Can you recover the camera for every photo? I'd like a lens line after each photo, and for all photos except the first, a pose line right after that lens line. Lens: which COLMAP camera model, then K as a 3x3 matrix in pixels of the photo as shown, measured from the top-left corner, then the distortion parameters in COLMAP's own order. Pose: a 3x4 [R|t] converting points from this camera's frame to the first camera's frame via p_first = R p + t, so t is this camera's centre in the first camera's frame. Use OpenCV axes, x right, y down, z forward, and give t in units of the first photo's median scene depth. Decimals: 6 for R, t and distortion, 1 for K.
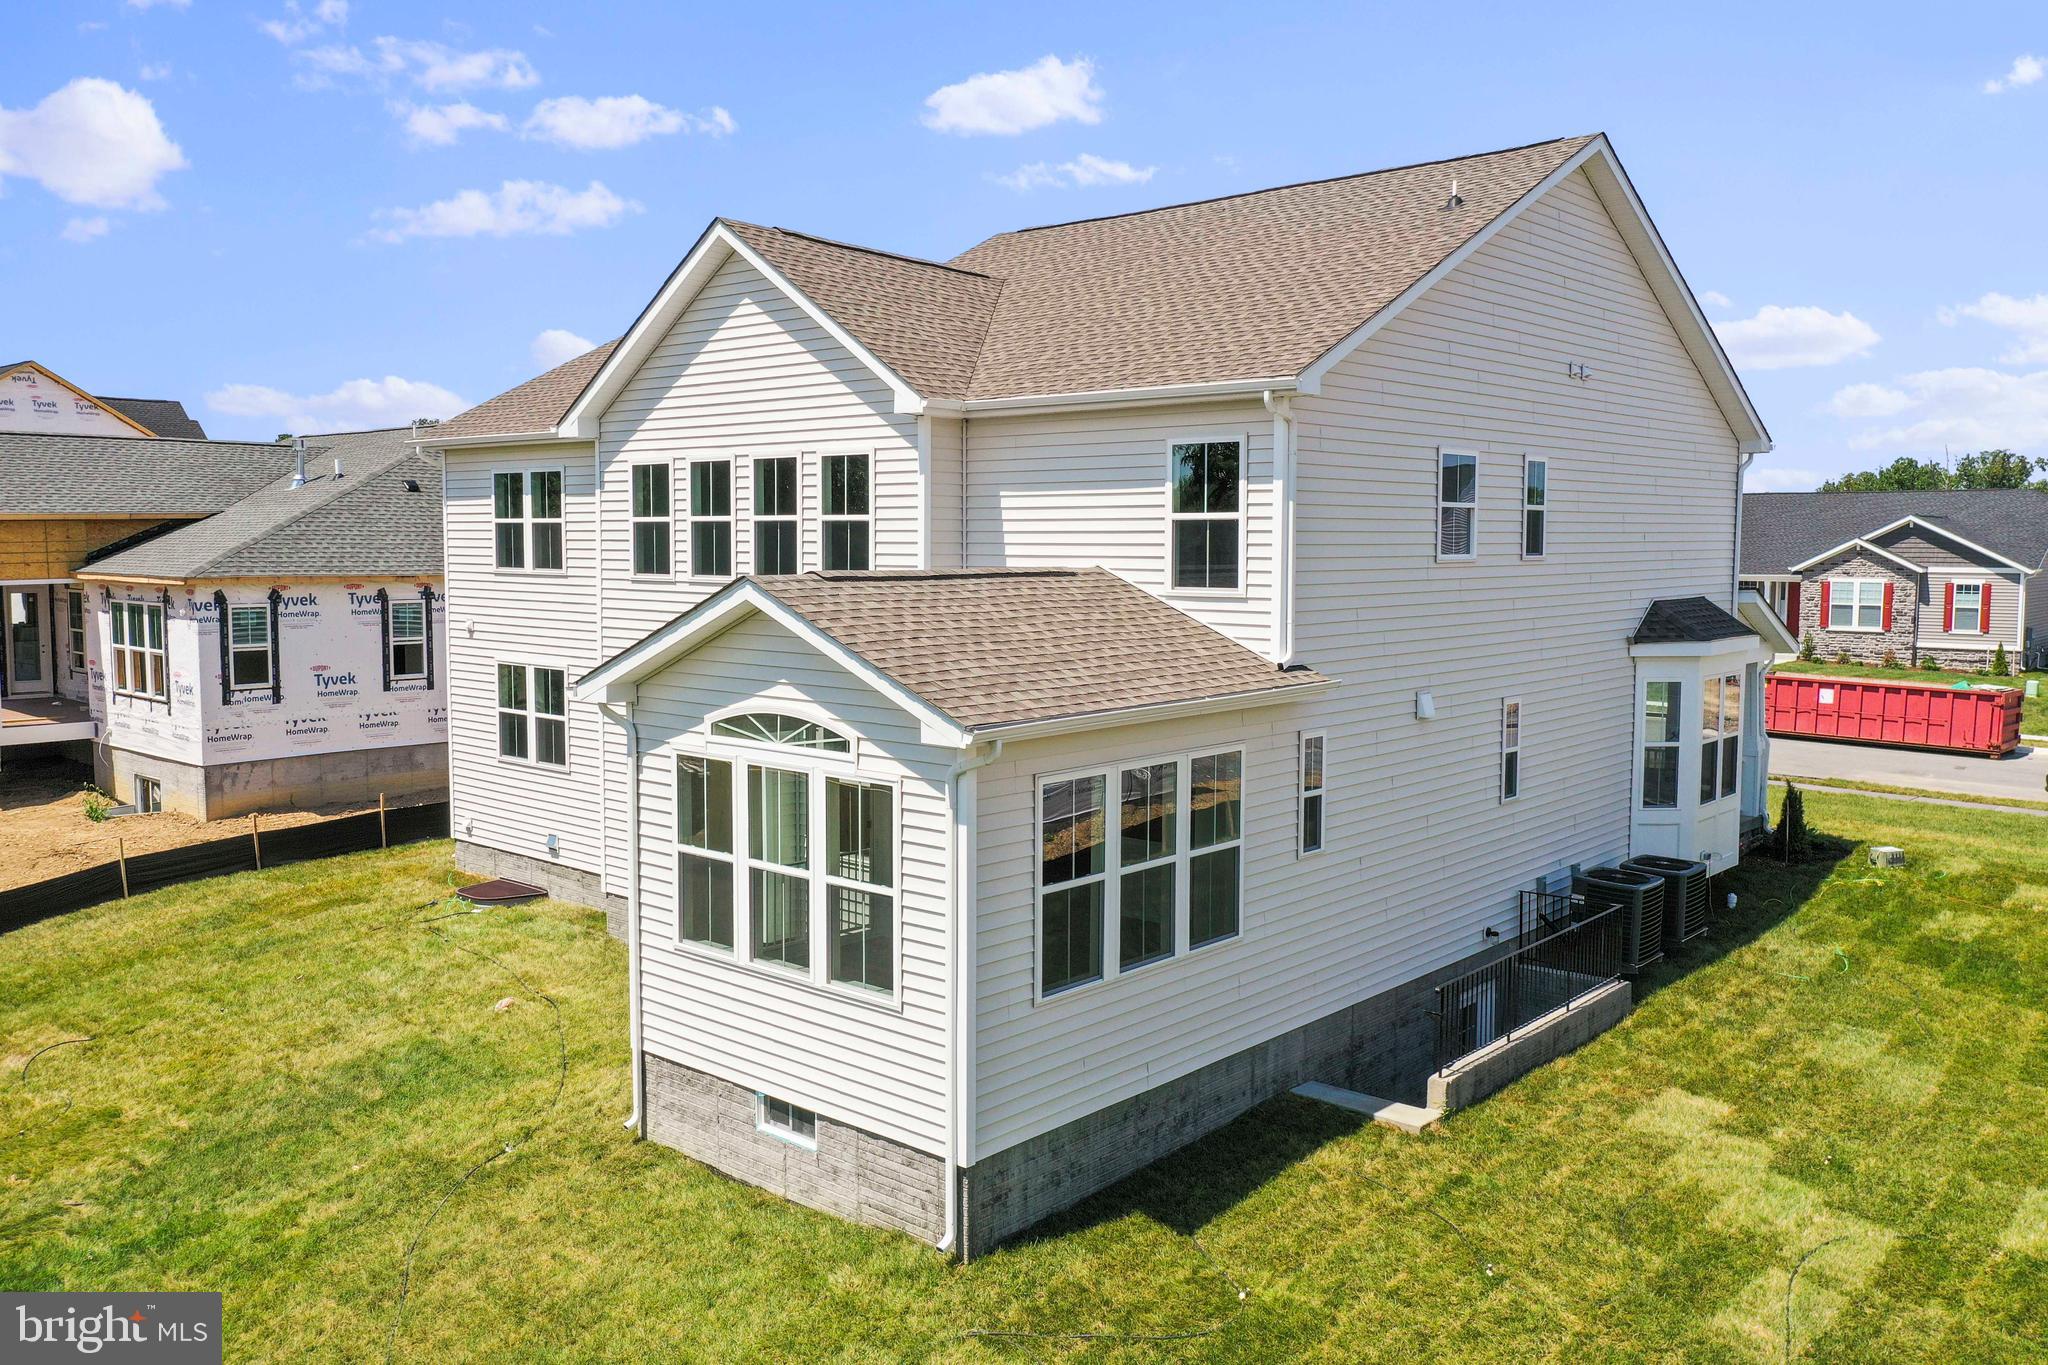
lens RADIAL K [[1615.2, 0, 992.6], [0, 1615.2, 680.5], [0, 0, 1]] dist [-0.004108, 0.000782]
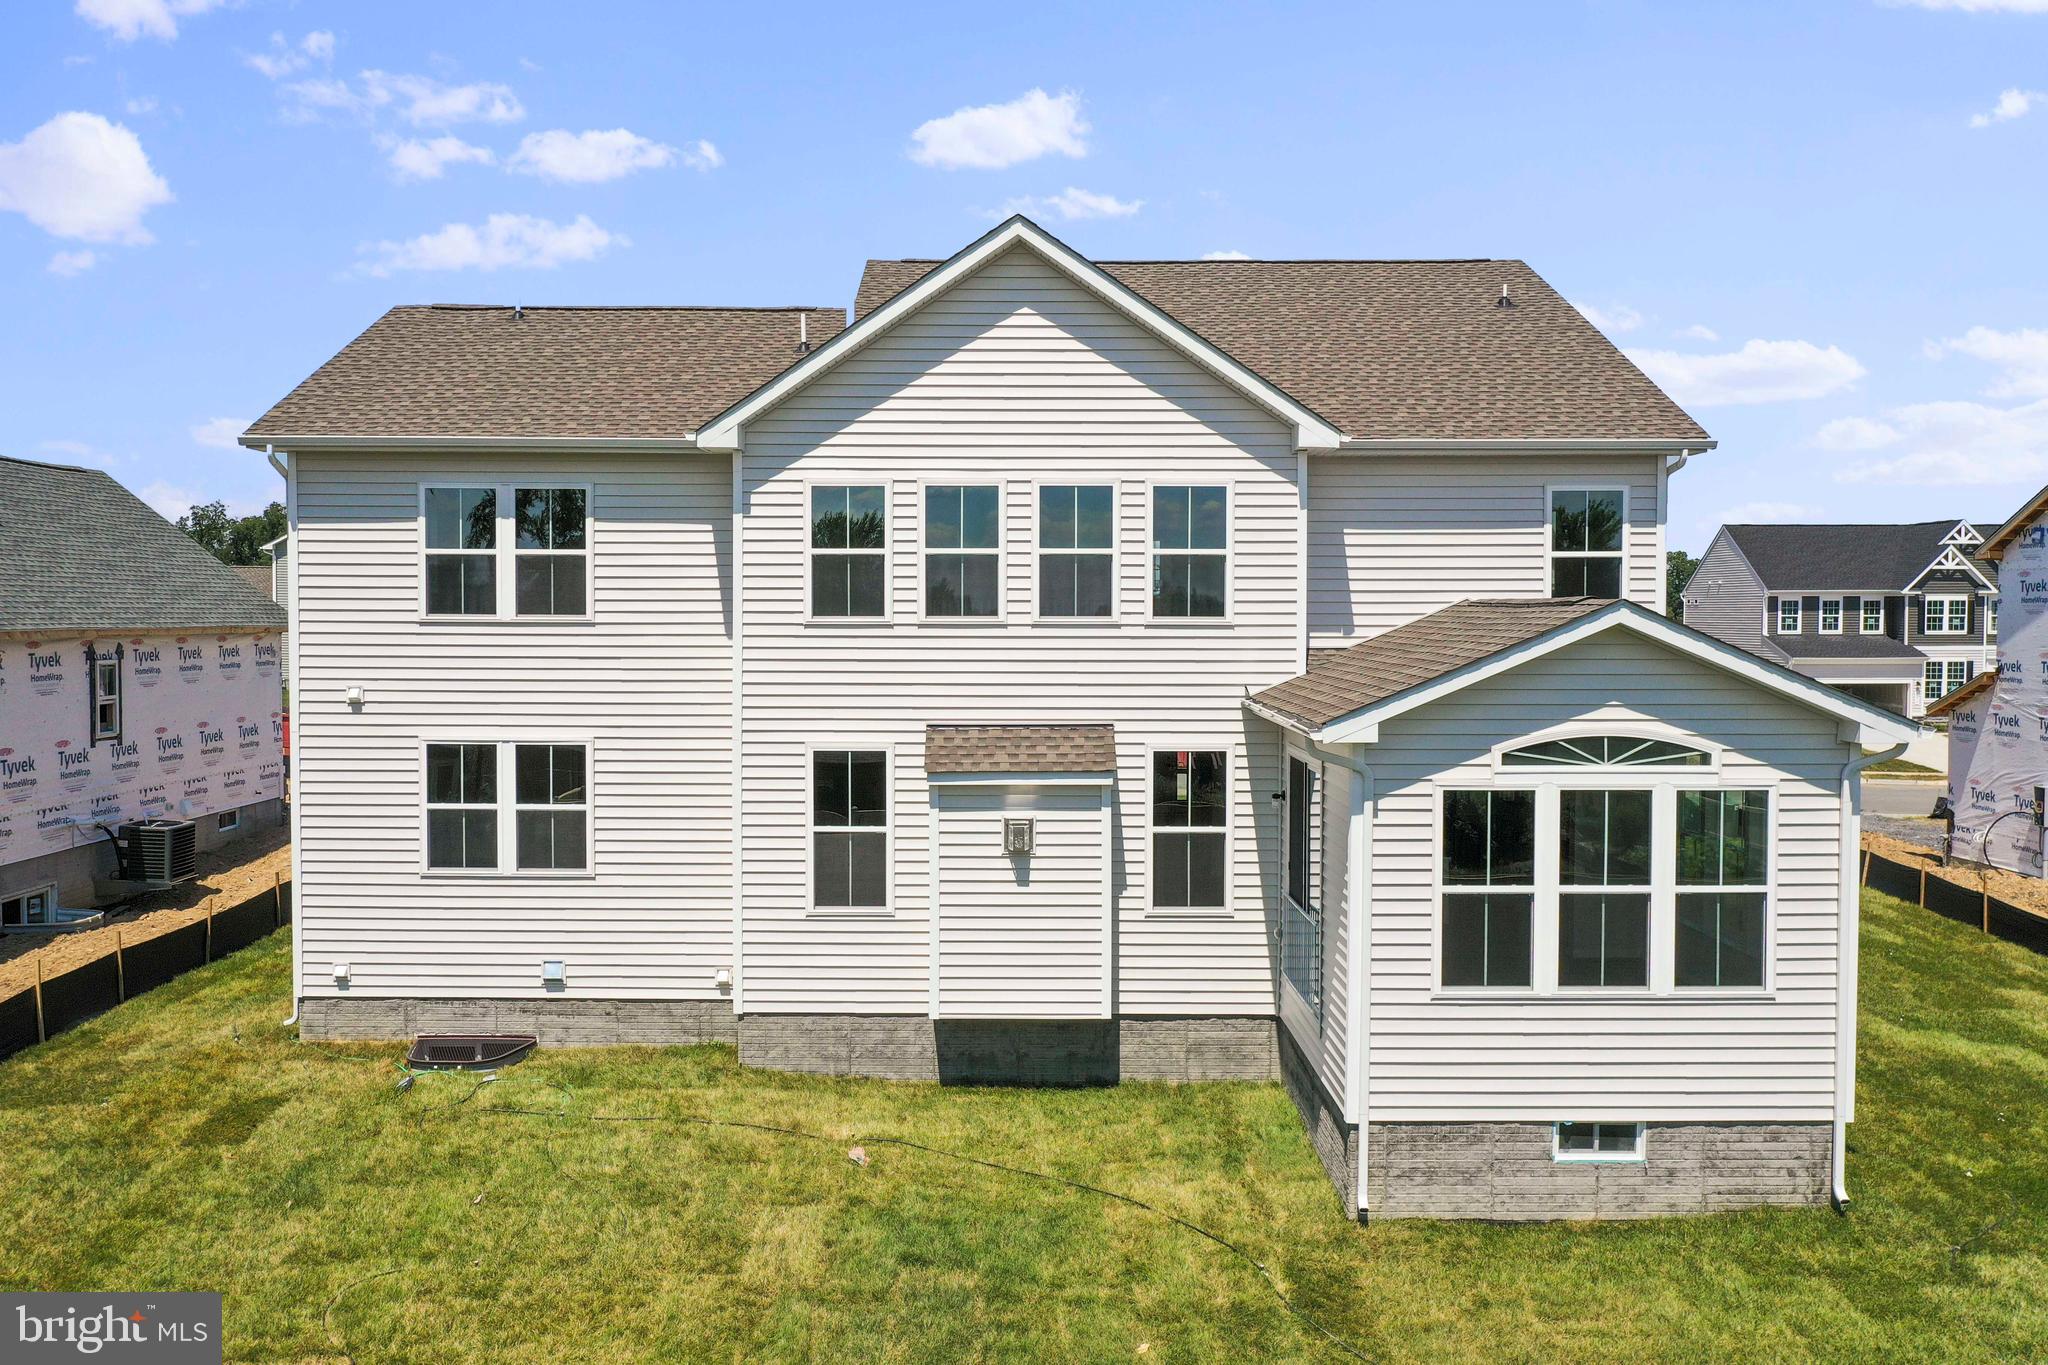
lens RADIAL K [[1615.2, 0, 992.6], [0, 1615.2, 680.5], [0, 0, 1]] dist [-0.004108, 0.000782]
pose [[0.742664, -0.031664, 0.668916, -0.742347], [0.060040, 0.998007, -0.019418, -0.012048], [-0.666968, 0.054583, 0.743085, 0.338400]]
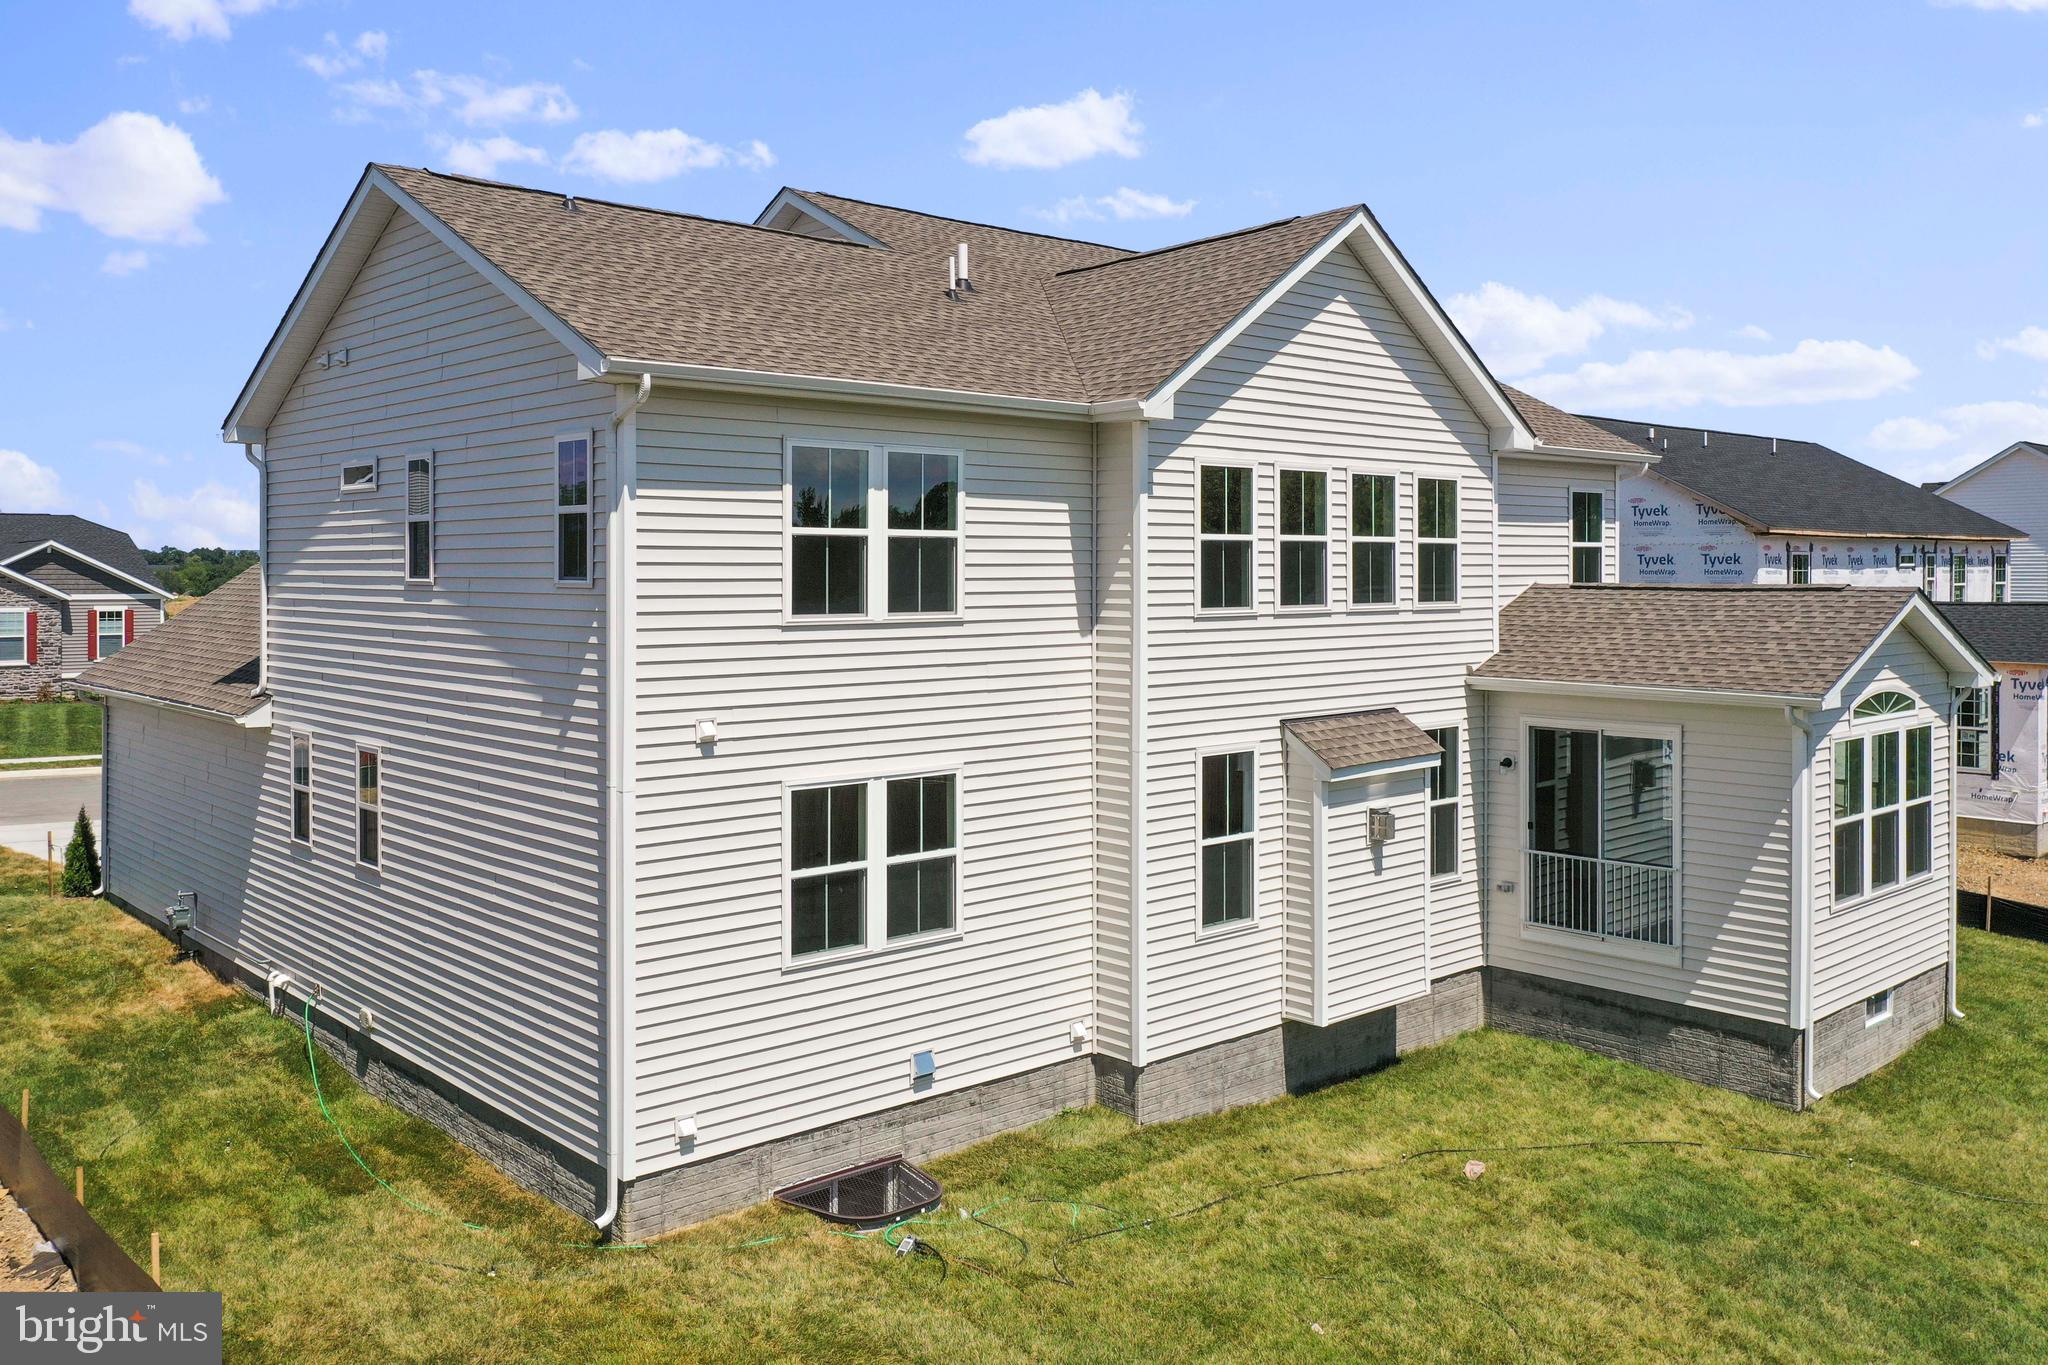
lens RADIAL K [[1659.4, 0, 1019.0], [0, 1659.4, 599.6], [0, 0, 1]] dist [0.003099, 0.001685]
pose [[0.093414, -0.022923, 0.995363, -1.046738], [0.090030, 0.995834, 0.014485, -0.093326], [-0.991549, 0.088259, 0.095089, 1.057012]]
